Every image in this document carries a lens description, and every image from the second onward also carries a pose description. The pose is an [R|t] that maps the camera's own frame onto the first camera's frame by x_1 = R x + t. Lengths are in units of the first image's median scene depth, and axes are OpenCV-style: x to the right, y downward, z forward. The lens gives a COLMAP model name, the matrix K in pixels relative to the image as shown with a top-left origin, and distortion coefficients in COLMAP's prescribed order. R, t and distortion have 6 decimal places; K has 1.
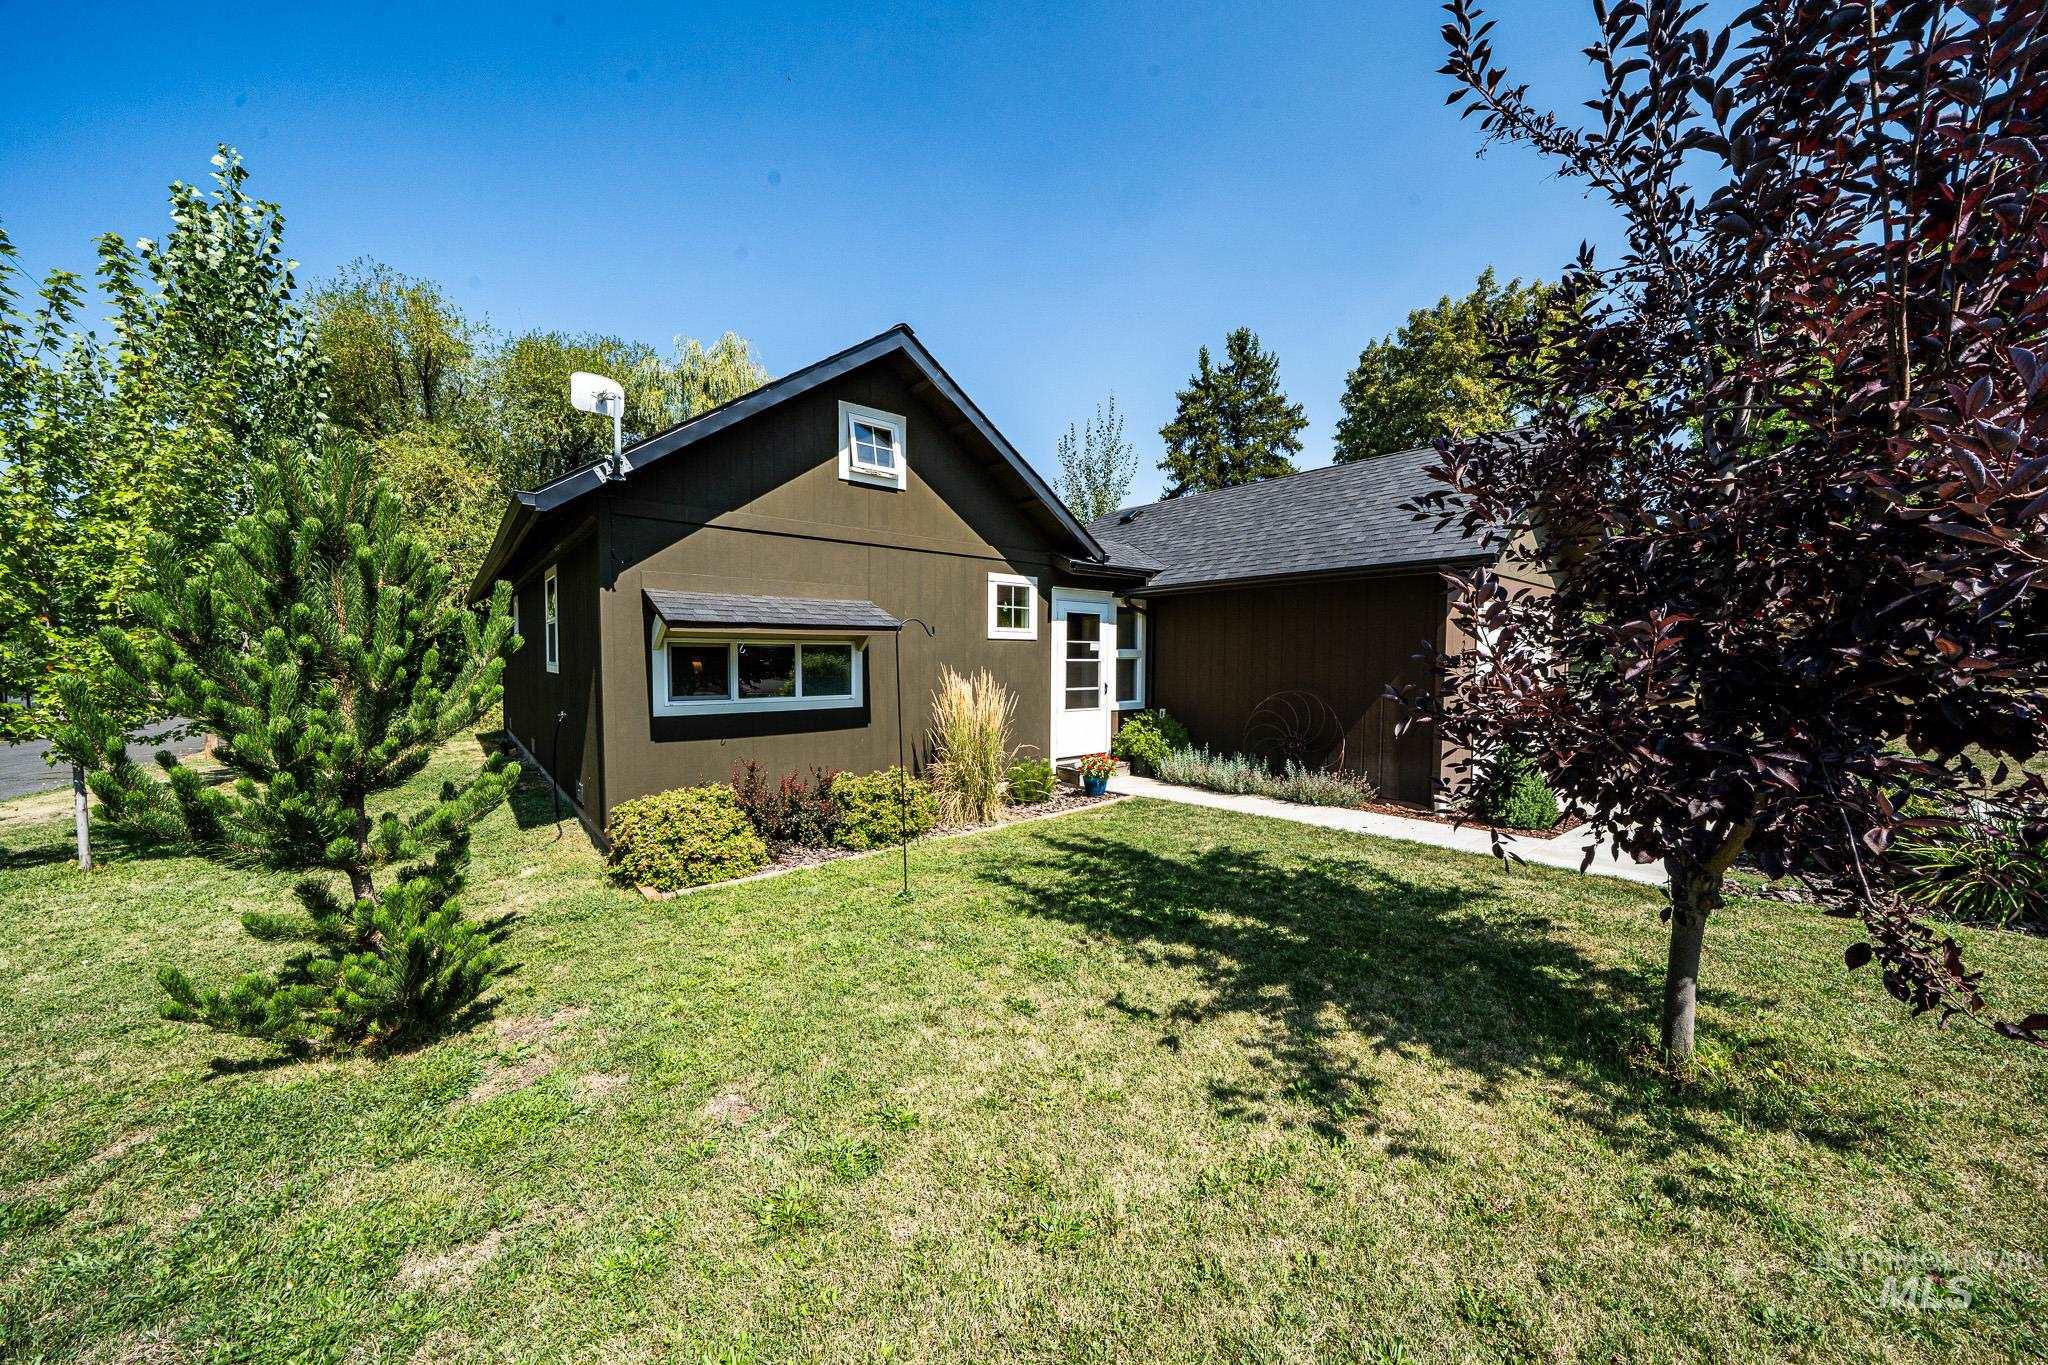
lens RADIAL K [[725.8, 0, 1024.3], [0, 725.8, 679.5], [0, 0, 1]] dist [-0.000211, -0.000002]
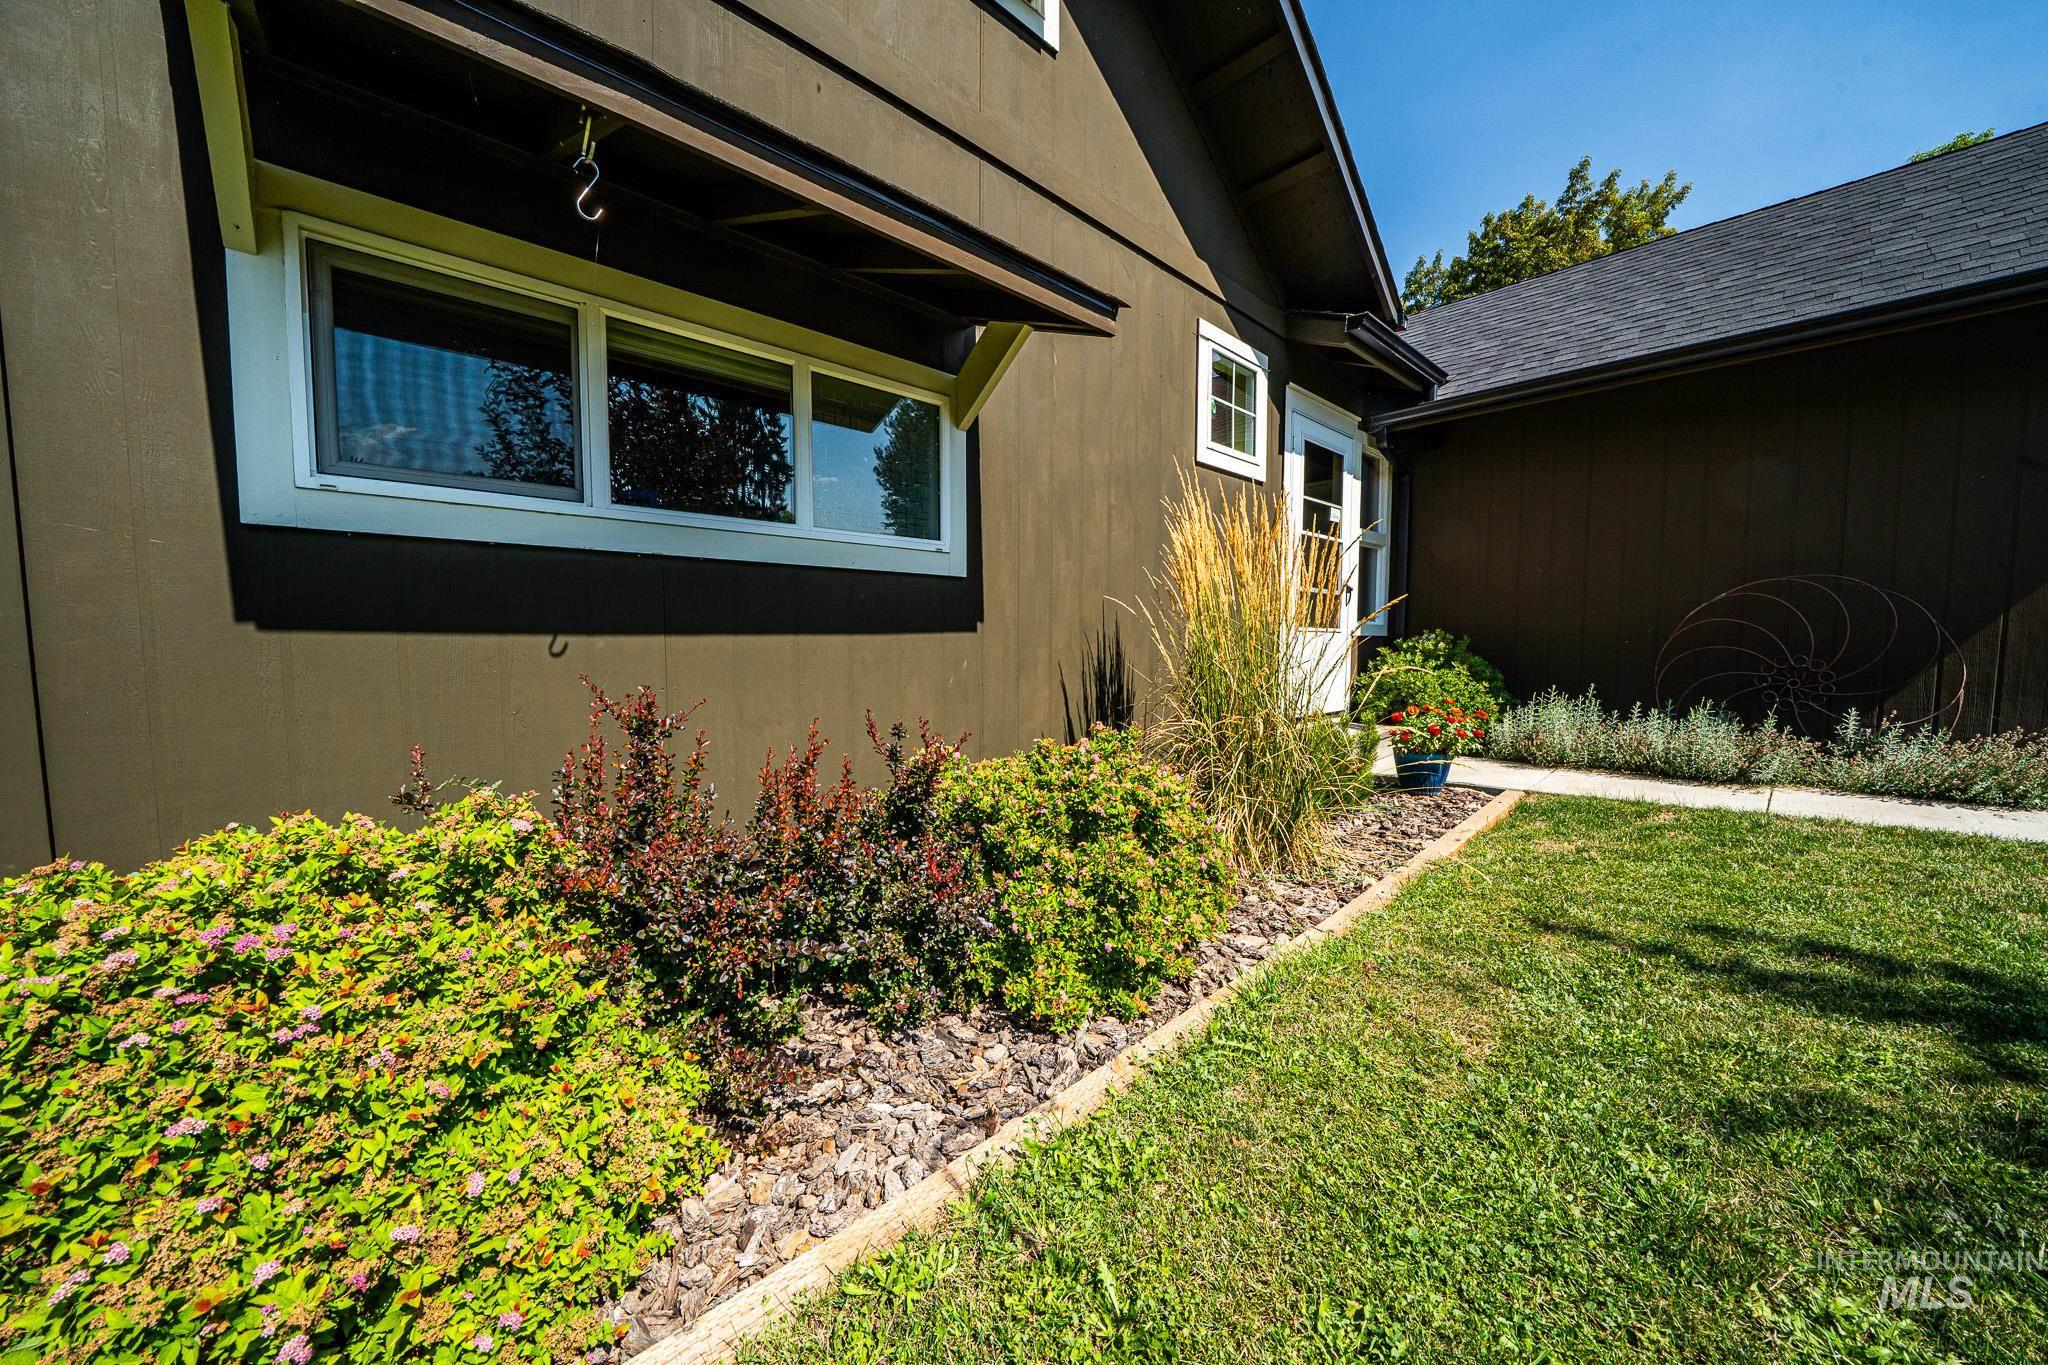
lens RADIAL K [[713.0, 0, 1025.2], [0, 713.0, 683.6], [0, 0, 1]] dist [-0.027057, 0.002621]
pose [[0.998573, -0.007629, 0.052865, -0.201915], [0.006203, 0.999614, 0.027094, 0.079963], [-0.053052, -0.026727, 0.998234, 0.589768]]
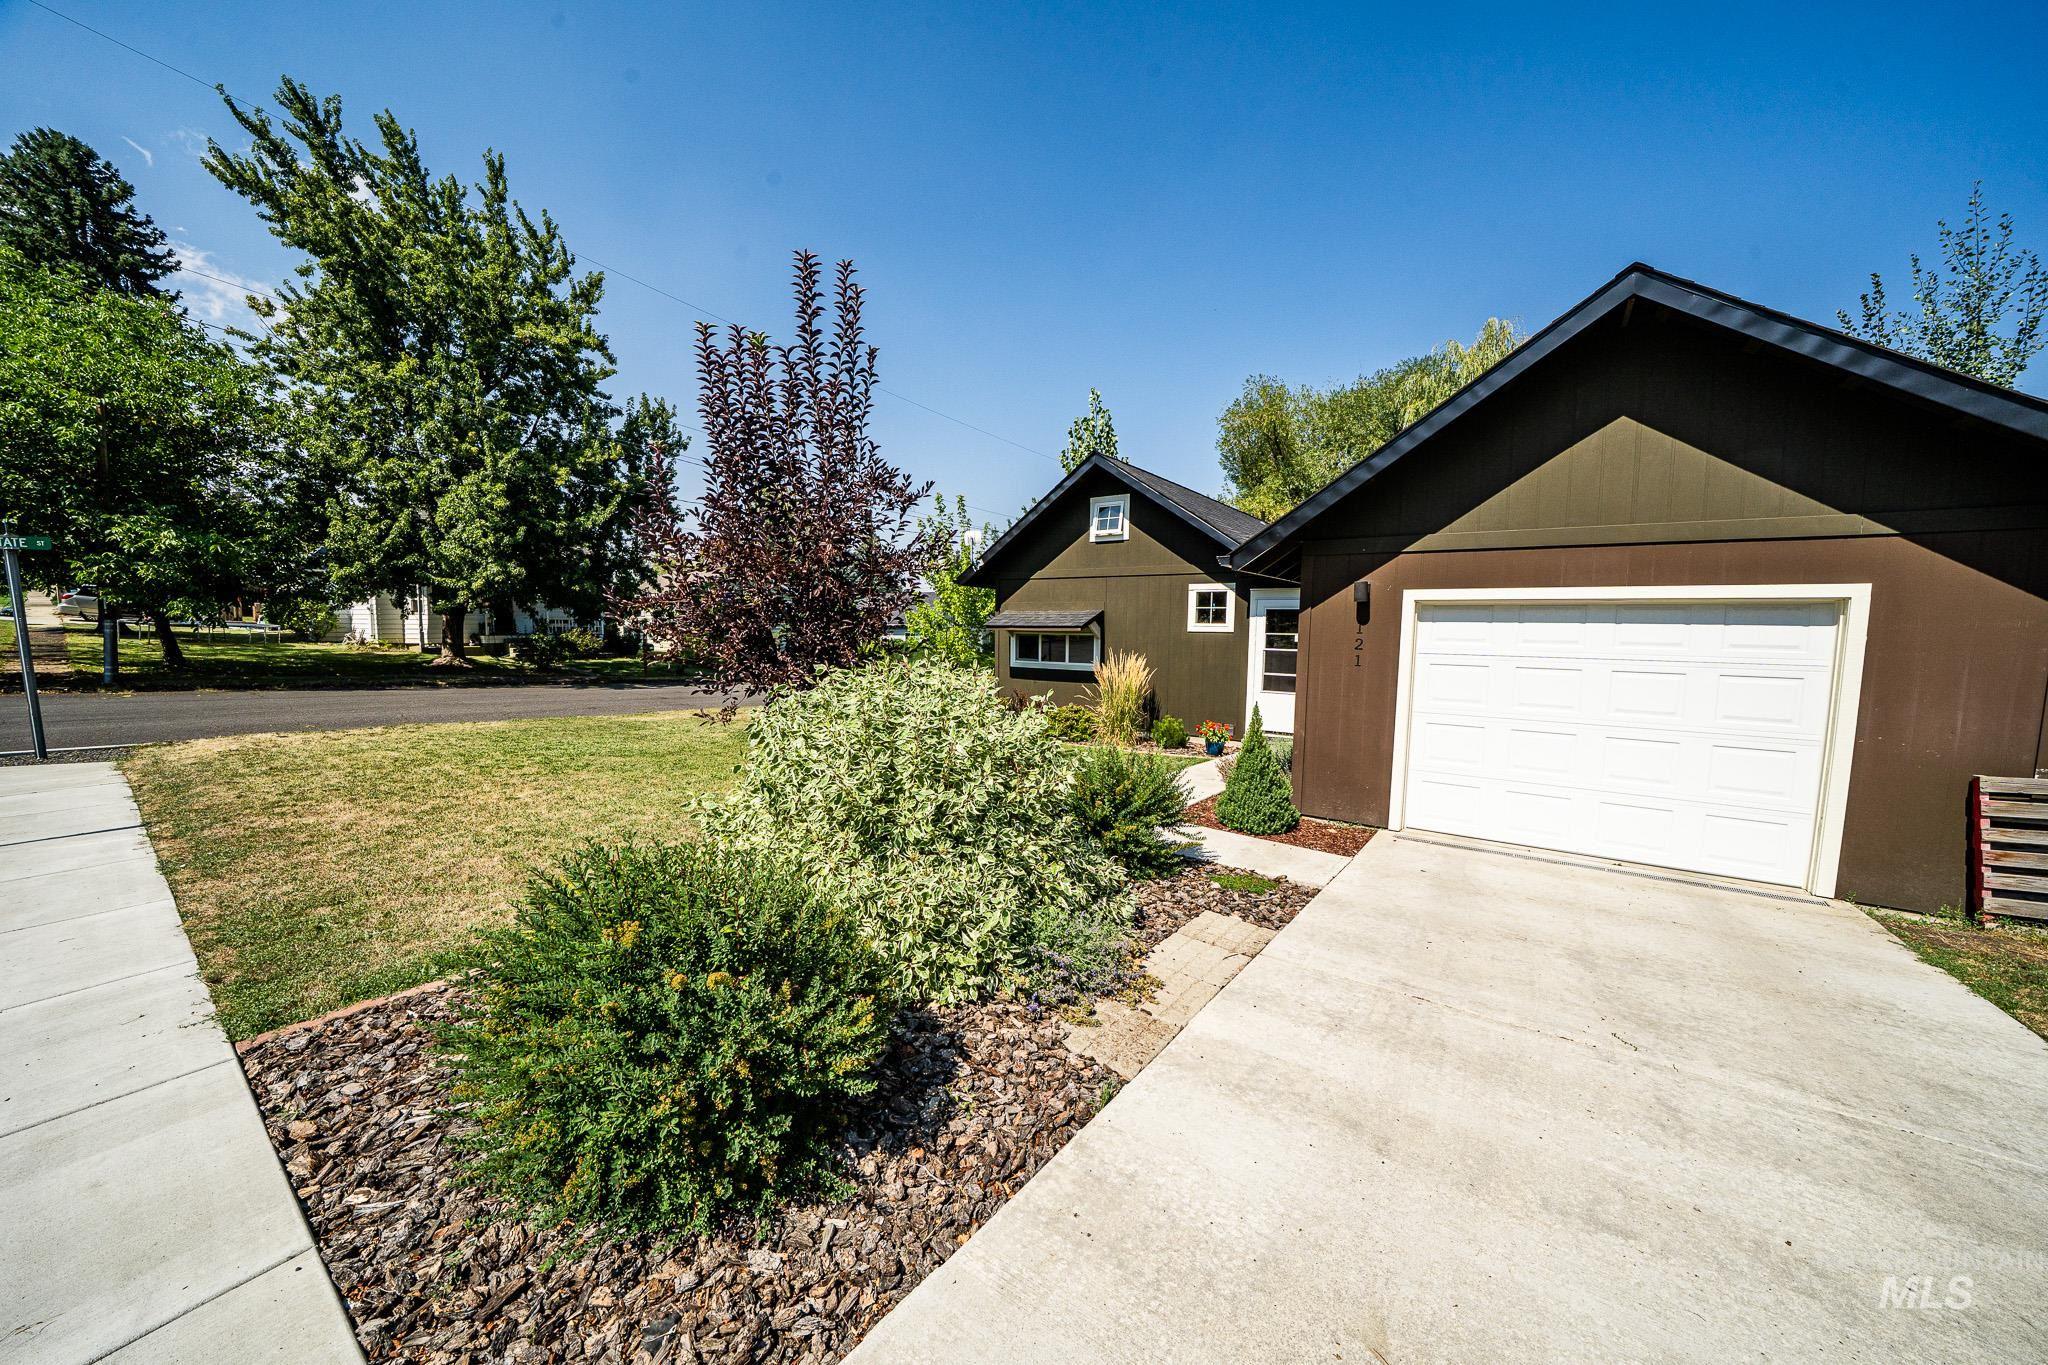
lens RADIAL K [[713.0, 0, 1028.6], [0, 713.0, 681.9], [0, 0, 1]] dist [-0.027057, 0.002621]
pose [[0.237386, 0.058536, -0.969650, 1.308272], [-0.058569, 0.997229, 0.045863, -0.004624], [0.969648, 0.045904, 0.240157, 0.410392]]
